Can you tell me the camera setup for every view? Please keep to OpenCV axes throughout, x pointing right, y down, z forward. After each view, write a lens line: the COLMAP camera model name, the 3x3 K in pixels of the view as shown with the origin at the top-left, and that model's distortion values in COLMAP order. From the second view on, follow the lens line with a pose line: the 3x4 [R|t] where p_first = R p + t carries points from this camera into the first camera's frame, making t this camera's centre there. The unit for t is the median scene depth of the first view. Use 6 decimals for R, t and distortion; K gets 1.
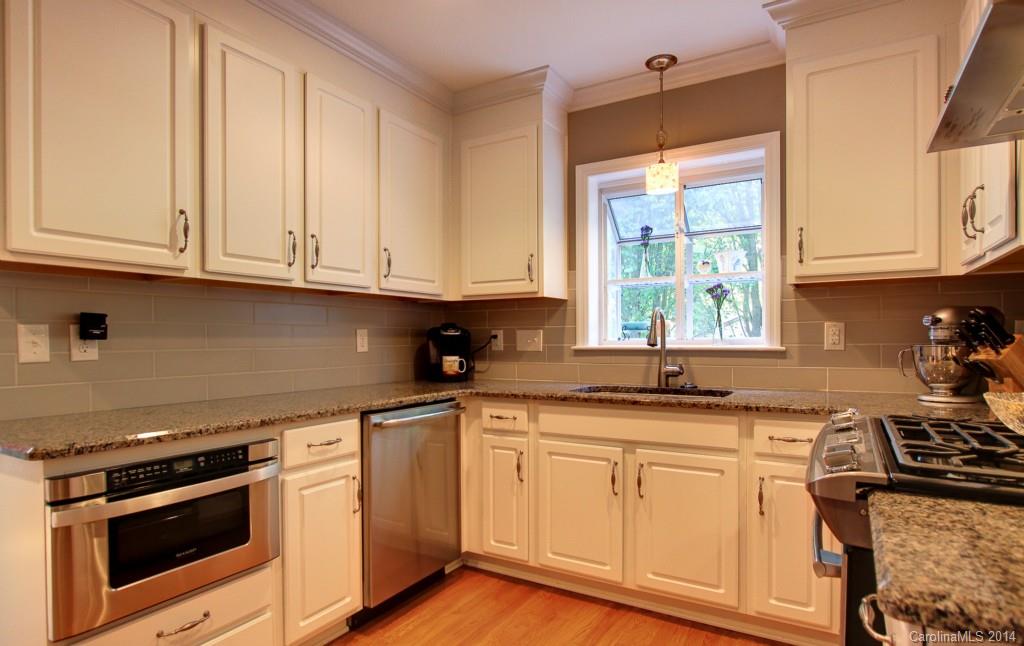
lens RADIAL K [[561.1, 0, 513.7], [0, 561.1, 336.5], [0, 0, 1]] dist [-0.000982, 0.000045]
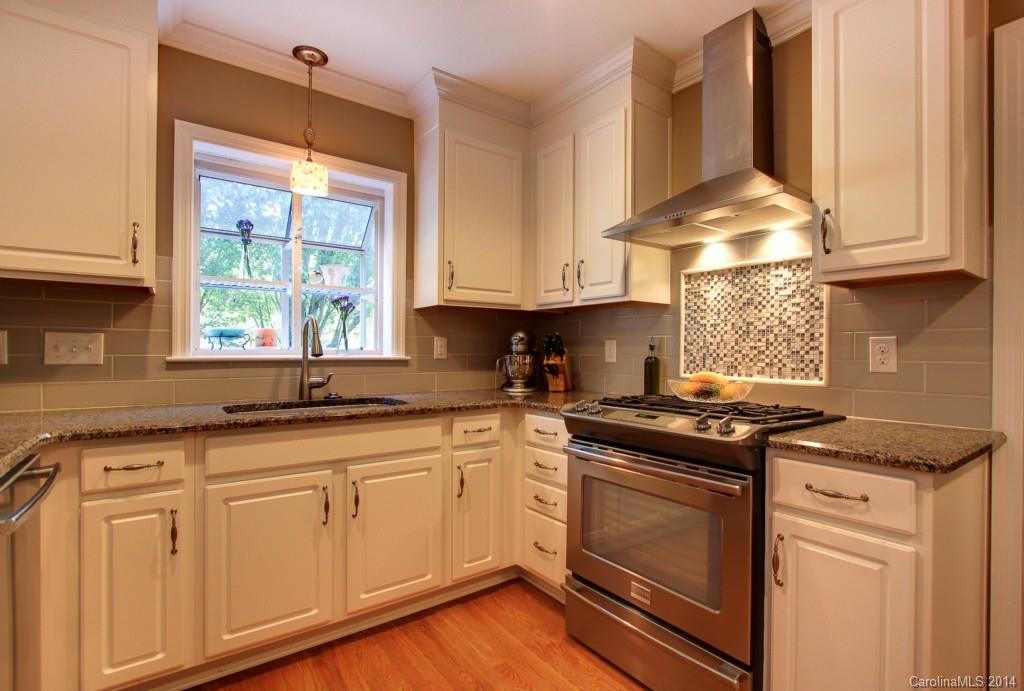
lens RADIAL K [[490.8, 0, 512.0], [0, 490.8, 345.5], [0, 0, 1]] dist [-0.001439, 0.000079]
pose [[0.394778, 0.017029, 0.918619, -0.374350], [-0.013526, 0.999828, -0.012721, 0.005003], [-0.918677, -0.007403, 0.394940, 0.378616]]
